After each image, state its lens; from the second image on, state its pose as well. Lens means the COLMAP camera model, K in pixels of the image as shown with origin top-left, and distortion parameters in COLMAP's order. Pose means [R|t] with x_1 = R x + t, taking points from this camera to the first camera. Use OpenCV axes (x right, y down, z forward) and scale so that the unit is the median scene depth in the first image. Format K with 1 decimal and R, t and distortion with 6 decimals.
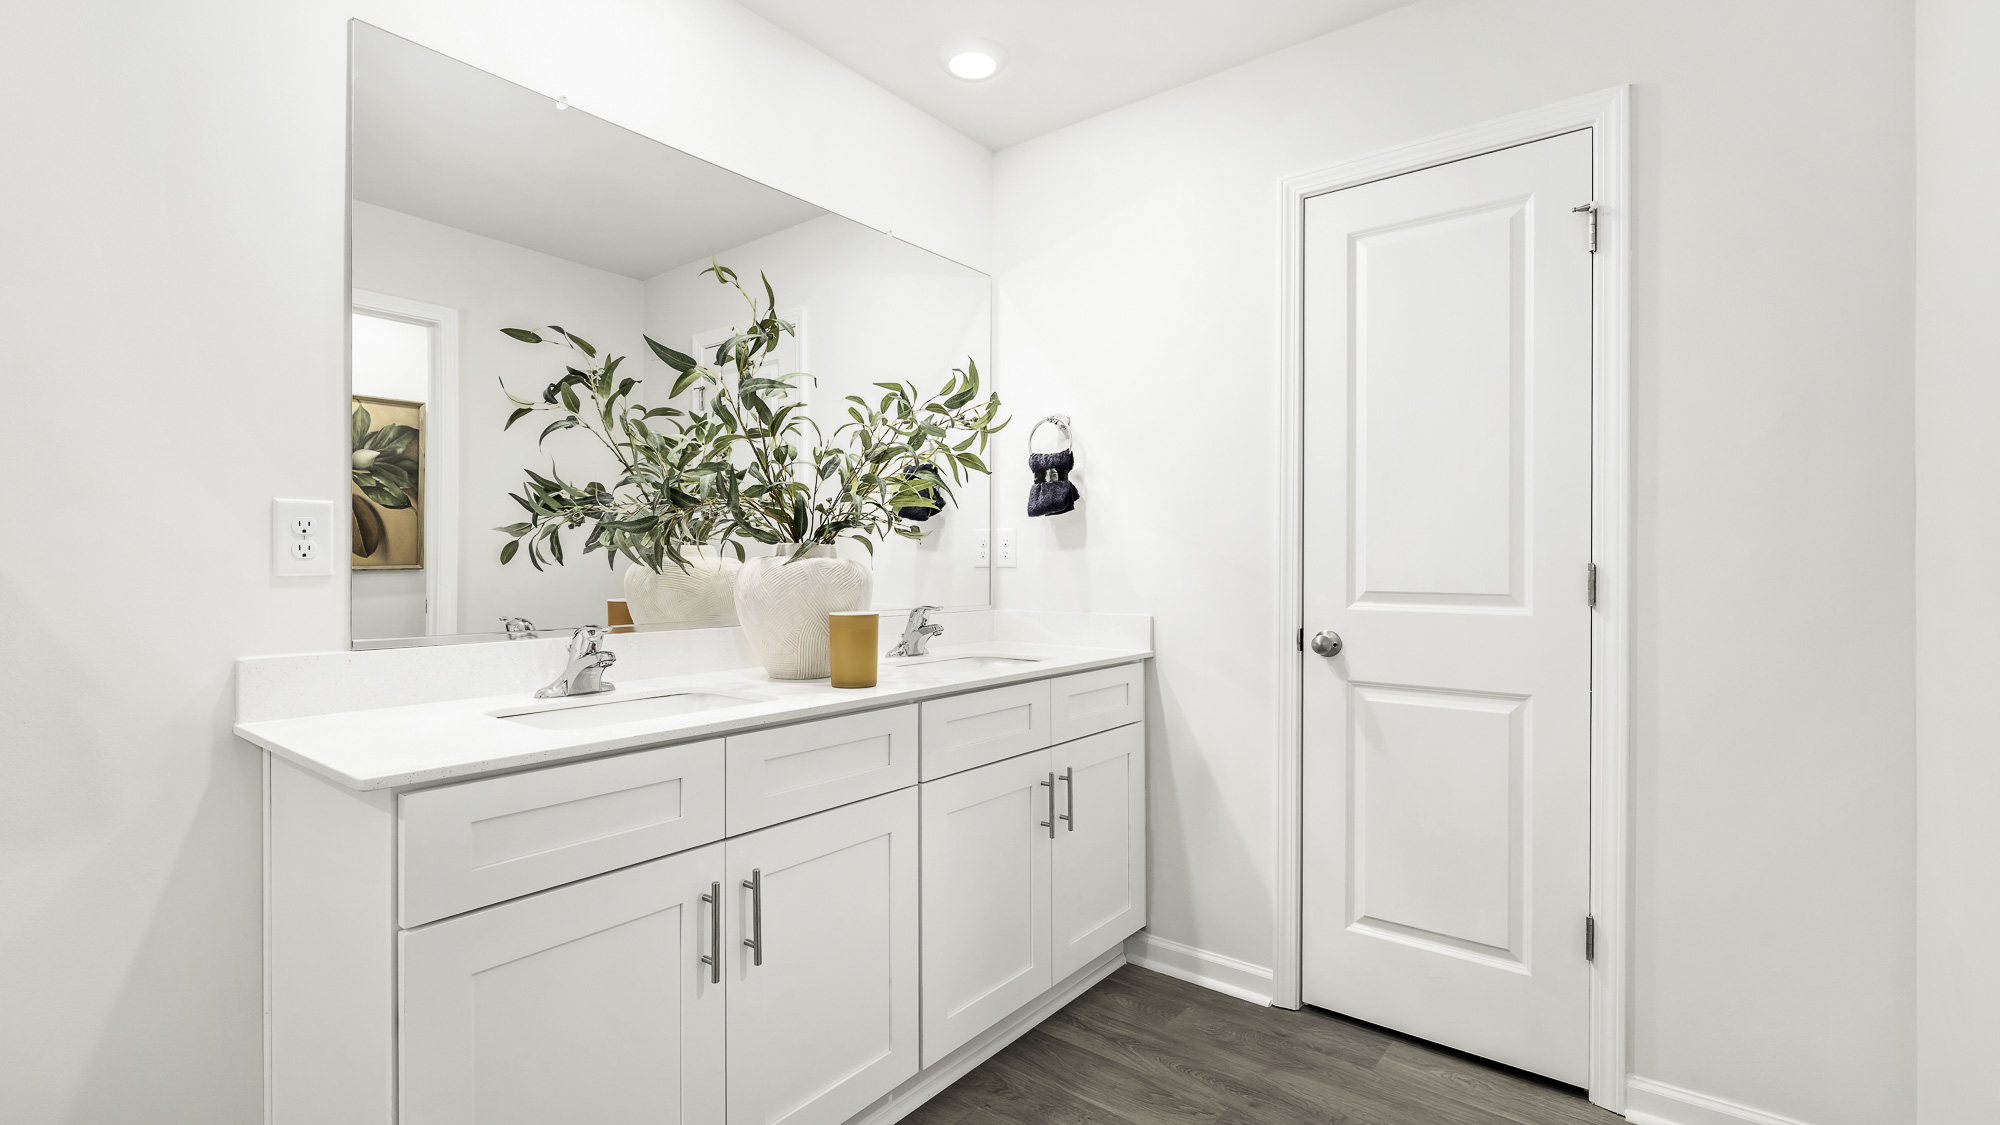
lens RADIAL K [[890.5, 0, 1000.0], [0, 890.5, 562.5], [0, 0, 1]] dist [0.000333, 0.000037]
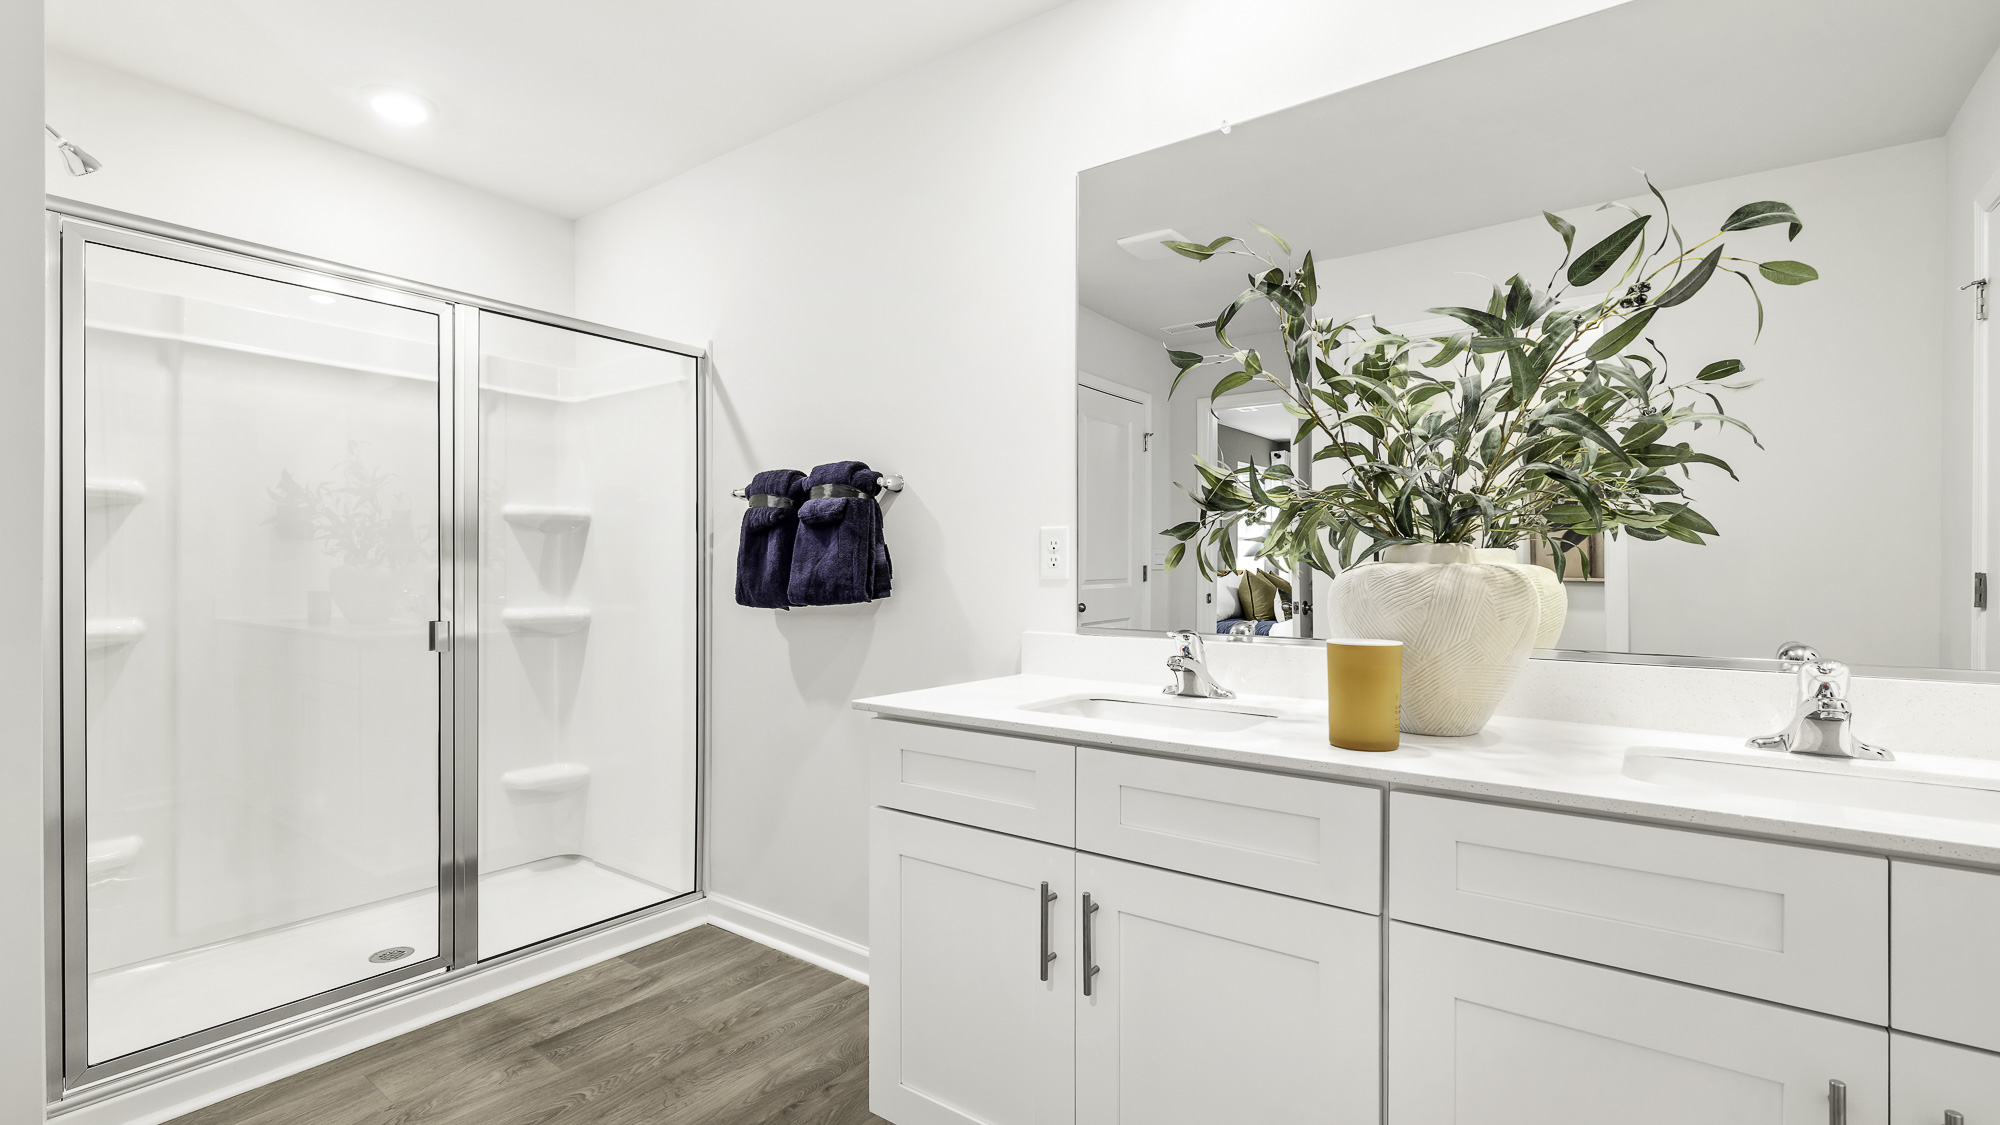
lens RADIAL K [[890.5, 0, 1000.0], [0, 890.5, 562.5], [0, 0, 1]] dist [0.000333, 0.000037]
pose [[0.016193, -0.012806, -0.999787, 0.569526], [-0.000407, 0.999918, -0.012815, 0.005396], [0.999869, 0.000614, 0.016186, 0.757958]]
